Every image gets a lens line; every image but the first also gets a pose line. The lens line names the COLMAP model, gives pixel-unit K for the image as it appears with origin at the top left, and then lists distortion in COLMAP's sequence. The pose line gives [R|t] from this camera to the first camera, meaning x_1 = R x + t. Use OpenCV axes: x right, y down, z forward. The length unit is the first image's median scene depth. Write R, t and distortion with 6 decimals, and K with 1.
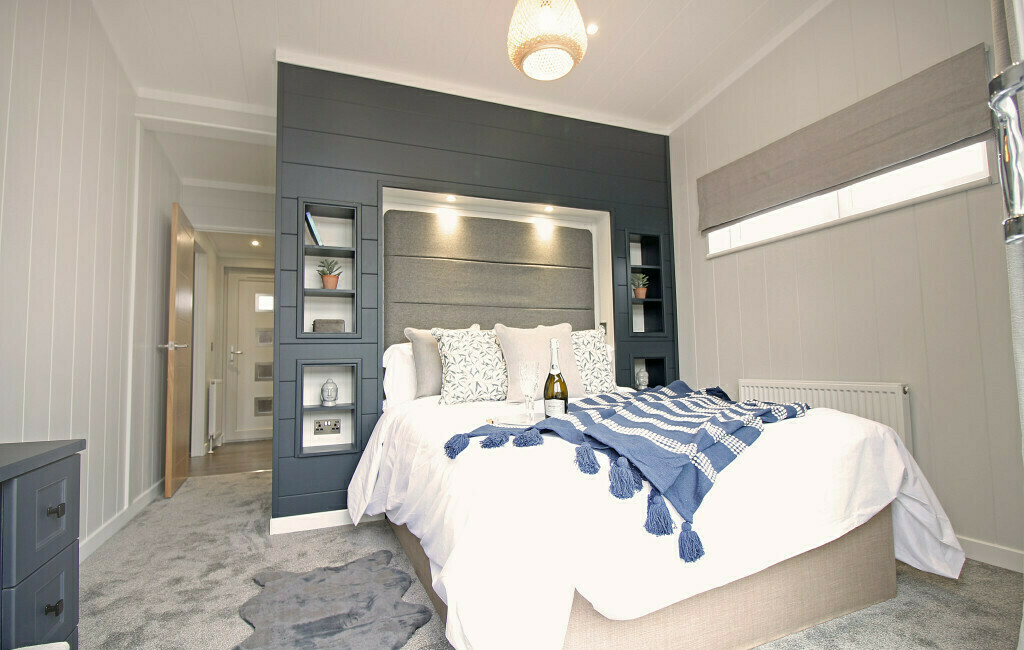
lens RADIAL K [[477.9, 0, 512.1], [0, 477.9, 326.6], [0, 0, 1]] dist [-0.006455, -0.009420]
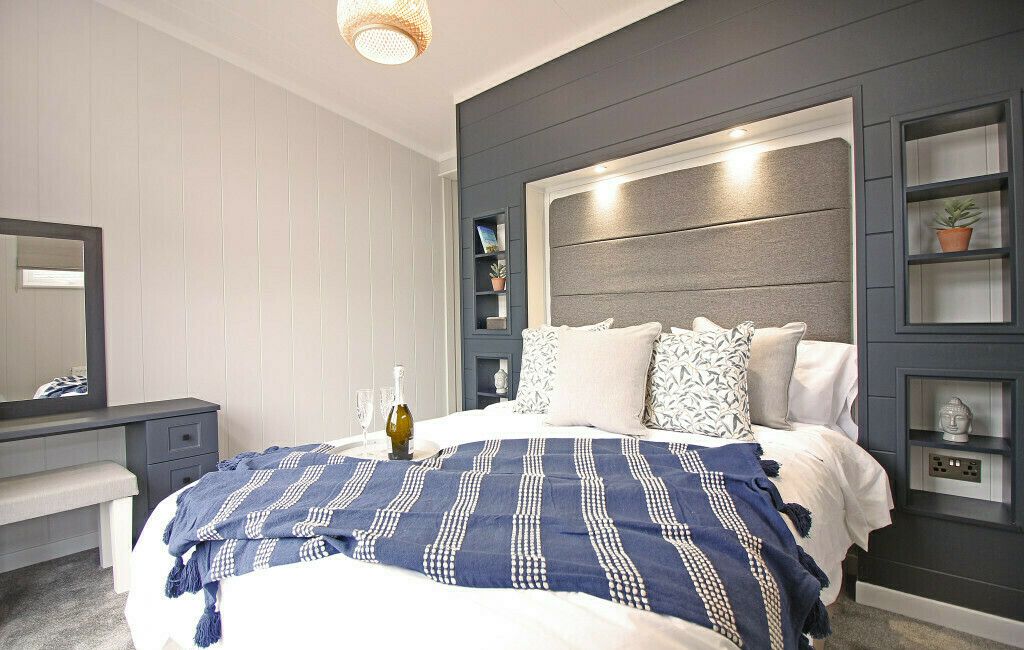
lens RADIAL K [[477.9, 0, 511.0], [0, 477.9, 326.0], [0, 0, 1]] dist [-0.006455, -0.009420]
pose [[0.452647, 0.016278, -0.891541, 0.630789], [0.073208, 0.995780, 0.055350, -0.054853], [0.888680, -0.090322, 0.449545, 0.508267]]
